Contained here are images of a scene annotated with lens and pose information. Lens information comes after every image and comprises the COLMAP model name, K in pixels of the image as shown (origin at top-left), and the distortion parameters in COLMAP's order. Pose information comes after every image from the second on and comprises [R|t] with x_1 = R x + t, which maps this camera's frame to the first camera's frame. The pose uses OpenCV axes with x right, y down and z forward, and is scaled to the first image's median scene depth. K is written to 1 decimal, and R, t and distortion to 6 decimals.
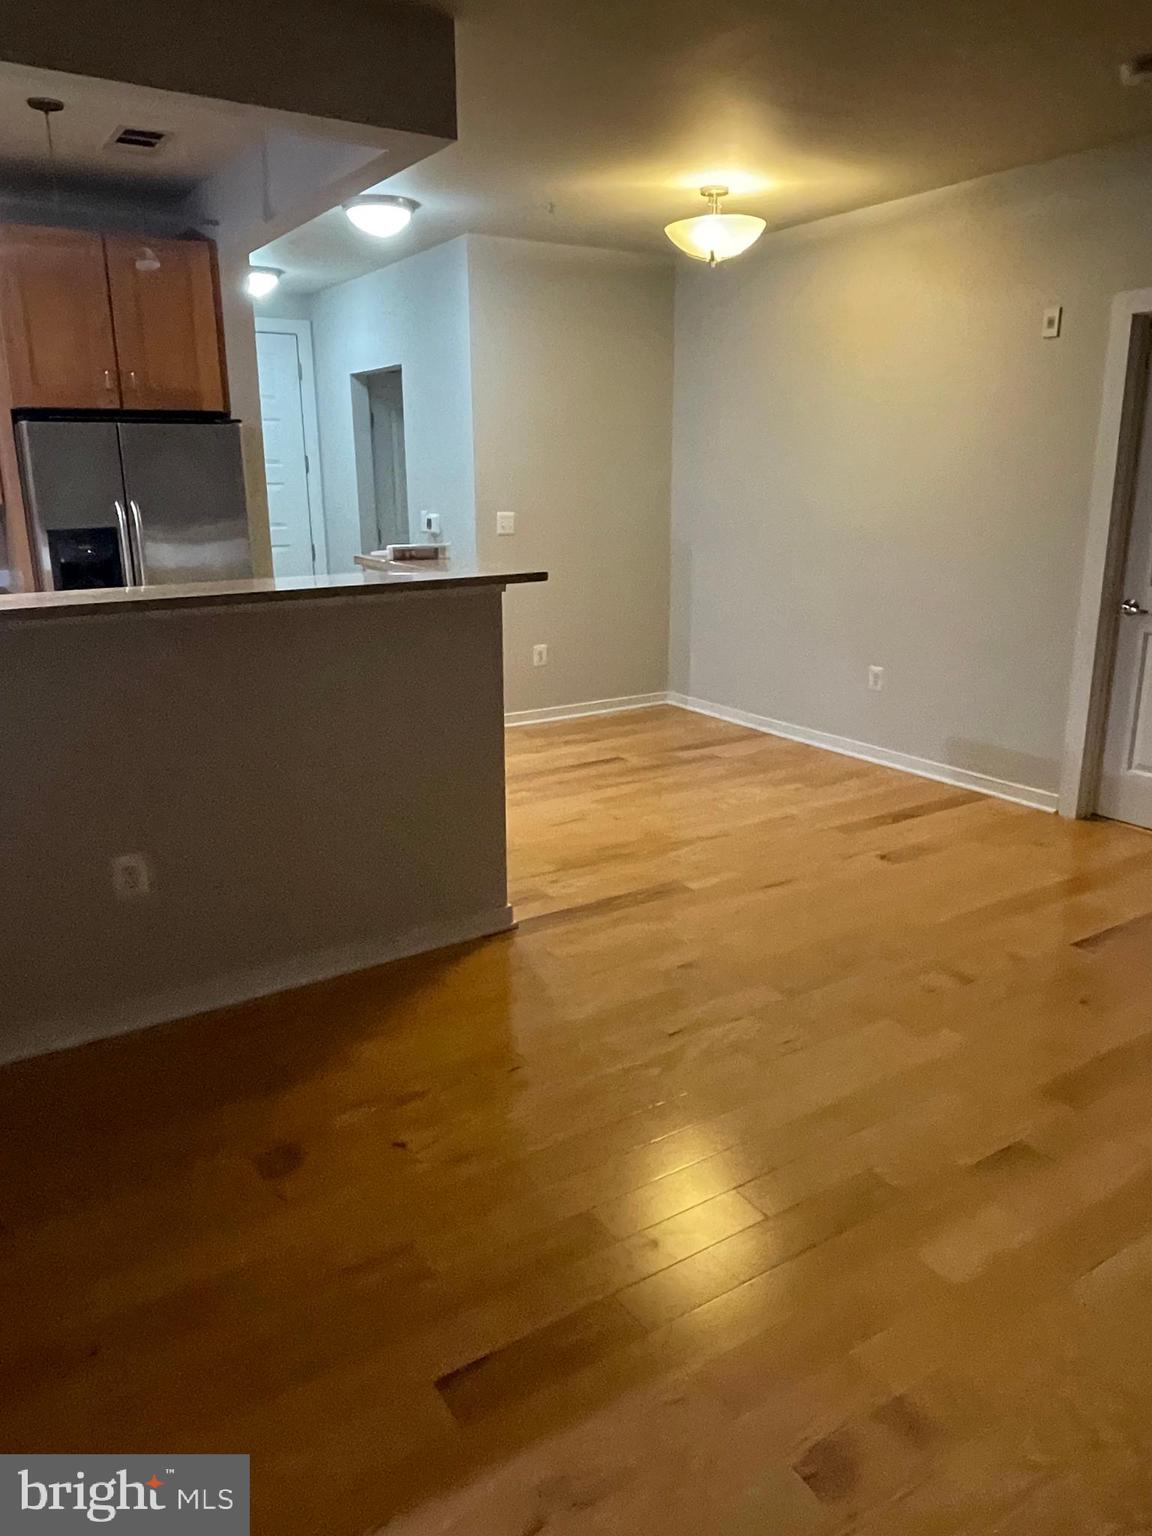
lens RADIAL K [[1075.6, 0, 582.2], [0, 1075.6, 769.9], [0, 0, 1]] dist [-0.000110, -0.006262]
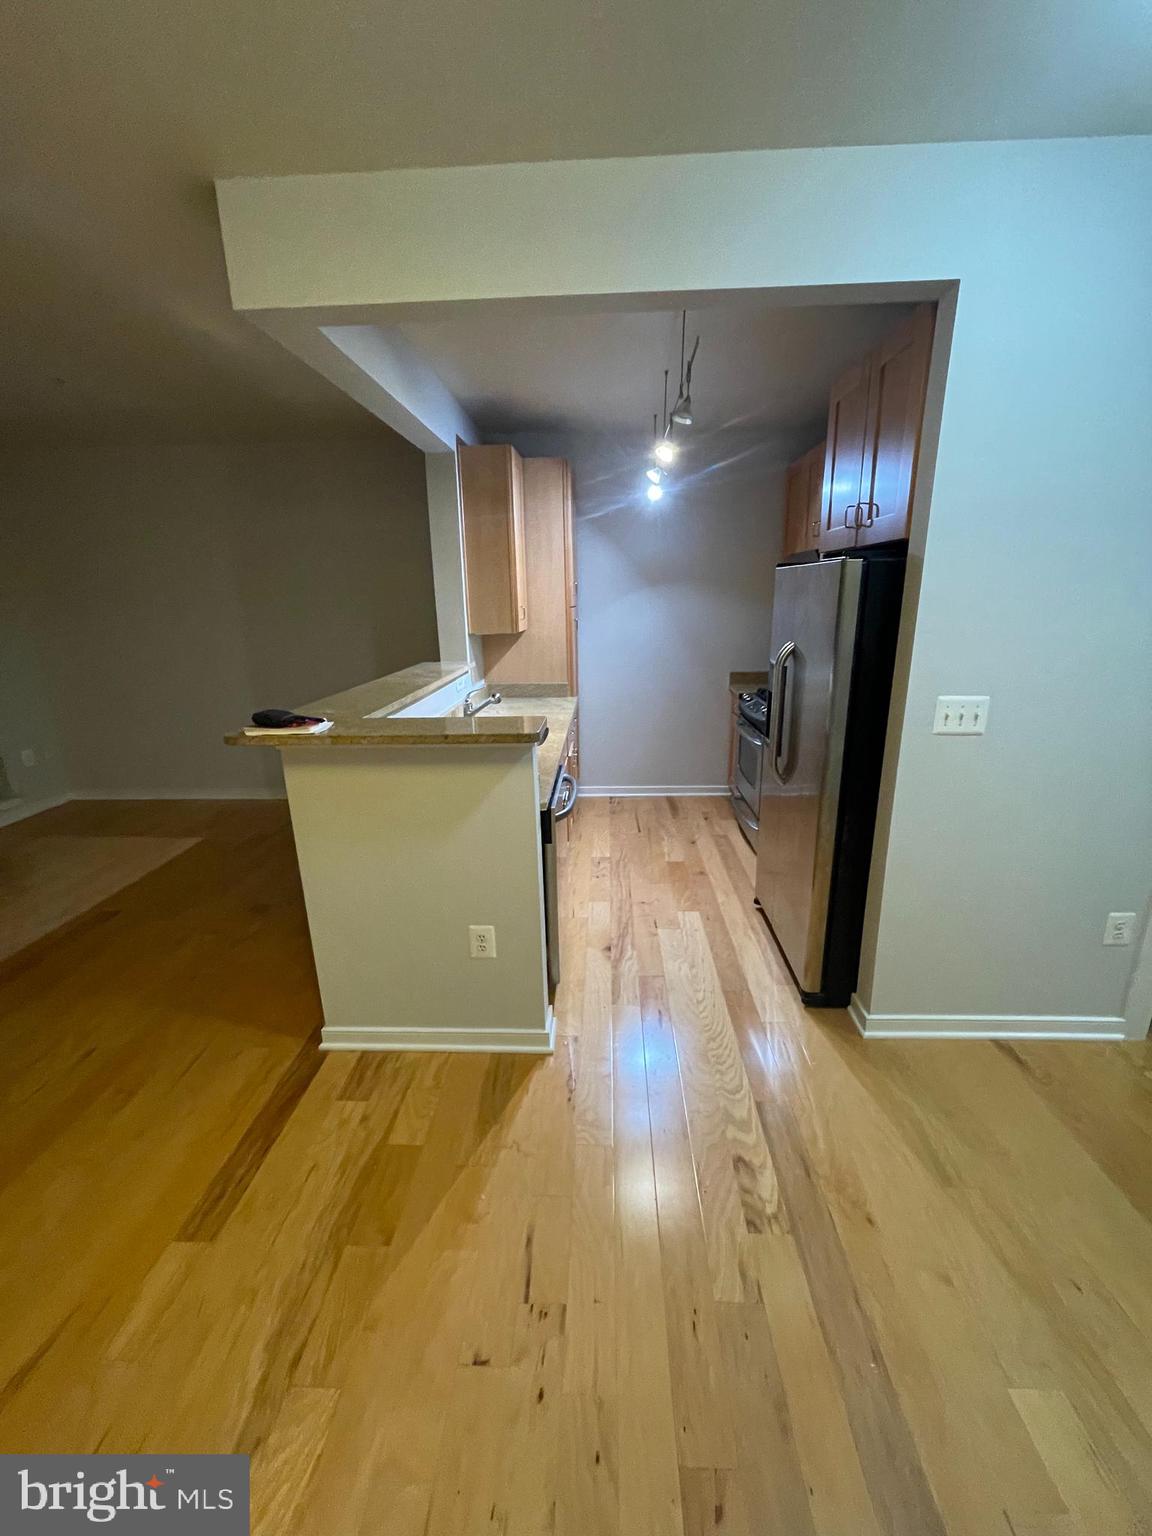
lens RADIAL K [[618.0, 0, 585.6], [0, 618.0, 767.7], [0, 0, 1]] dist [-0.000871, -0.000163]
pose [[-0.569373, 0.238369, -0.786762, 0.164405], [-0.201821, 0.887219, 0.414861, -0.324405], [0.796921, 0.394996, -0.457051, 1.078004]]
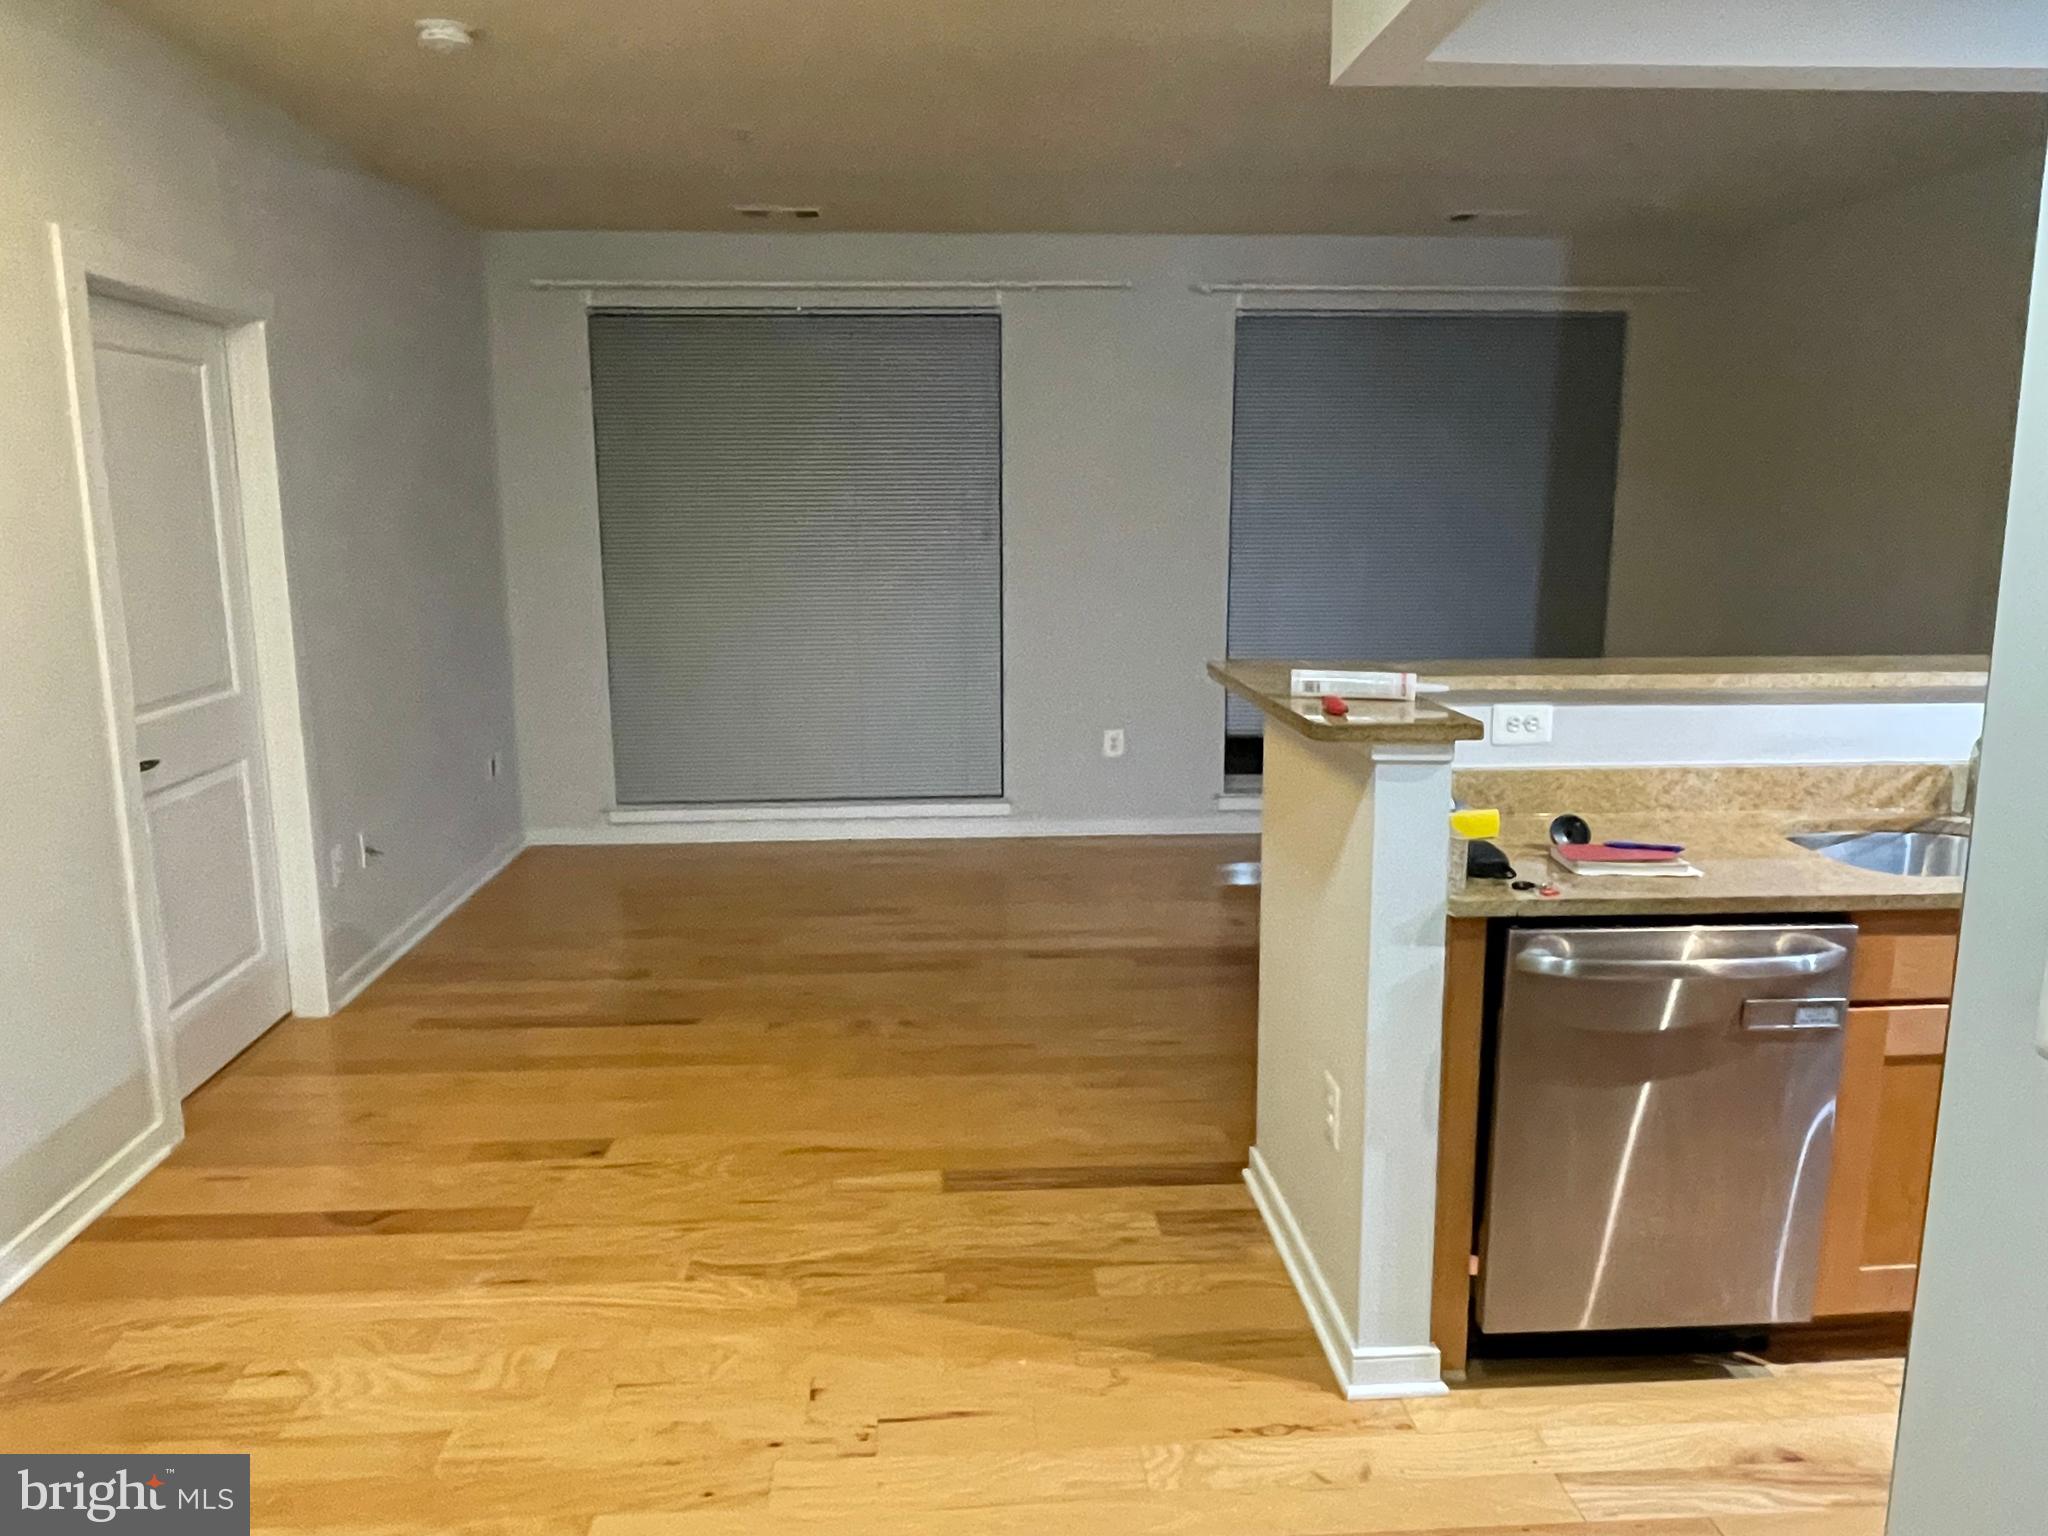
lens RADIAL K [[1434.2, 0, 1010.6], [0, 1434.2, 765.1], [0, 0, 1]] dist [-0.000110, -0.006262]
pose [[-0.871982, -0.079966, 0.482962, -0.273094], [0.139834, 0.904777, 0.402276, -0.375812], [-0.469141, 0.418312, -0.777767, 1.303989]]
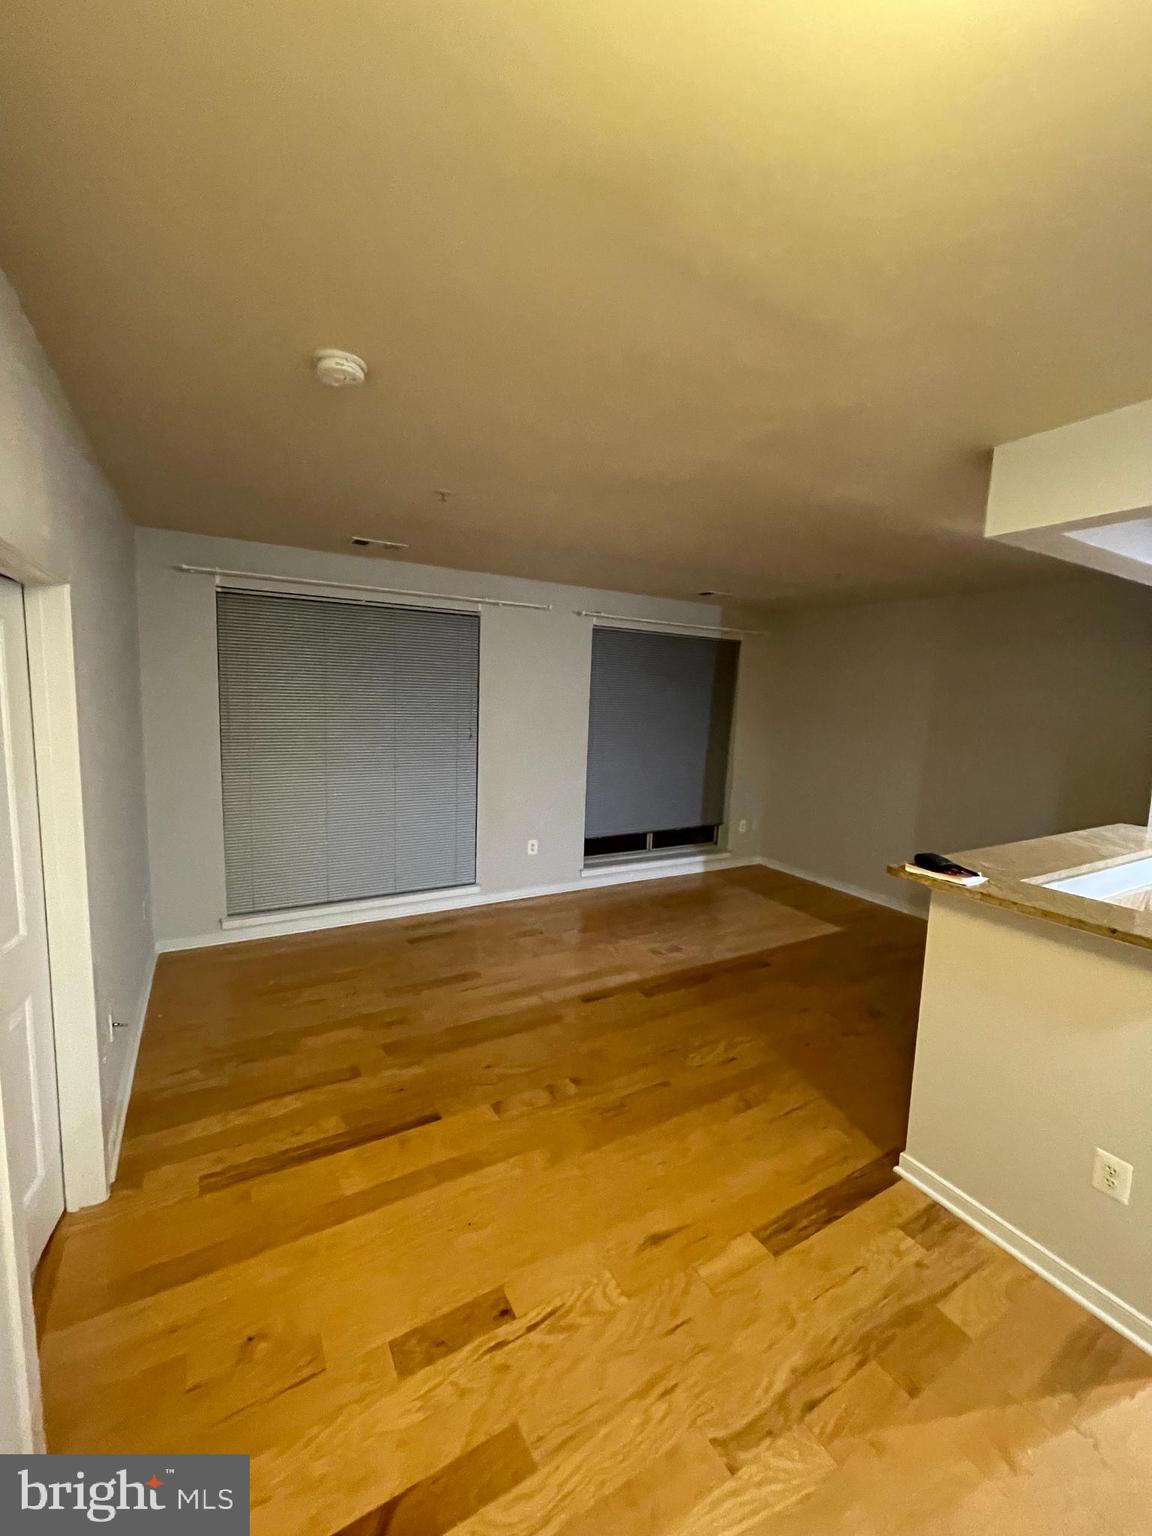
lens RADIAL K [[617.4, 0, 581.9], [0, 617.4, 766.4], [0, 0, 1]] dist [-0.001999, -0.000133]
pose [[-0.998937, -0.033714, 0.031452, 0.207173], [-0.019253, 0.924836, 0.379878, -0.382660], [-0.041895, 0.378868, -0.924502, 1.132713]]
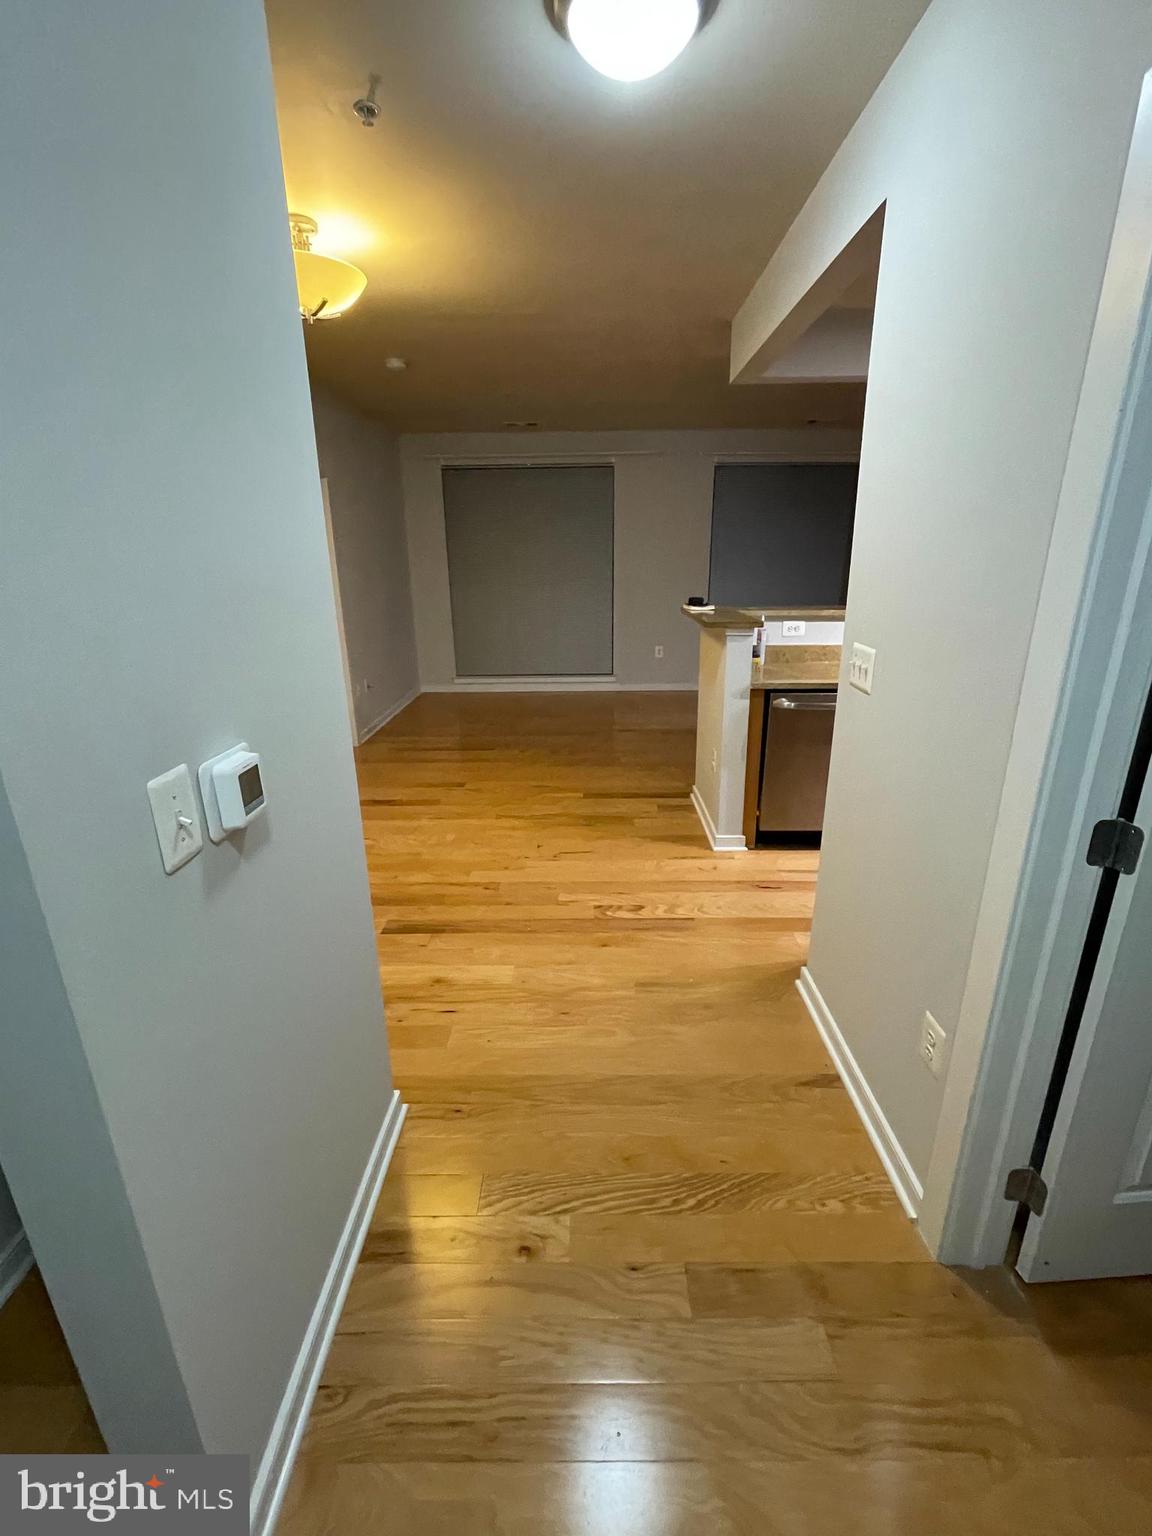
lens RADIAL K [[667.6, 0, 581.1], [0, 667.6, 768.4], [0, 0, 1]] dist [-0.000791, -0.000151]
pose [[-0.837981, -0.155625, 0.523037, -0.398193], [0.160345, 0.845942, 0.508597, -0.416399], [-0.521610, 0.510061, -0.683930, 1.474815]]
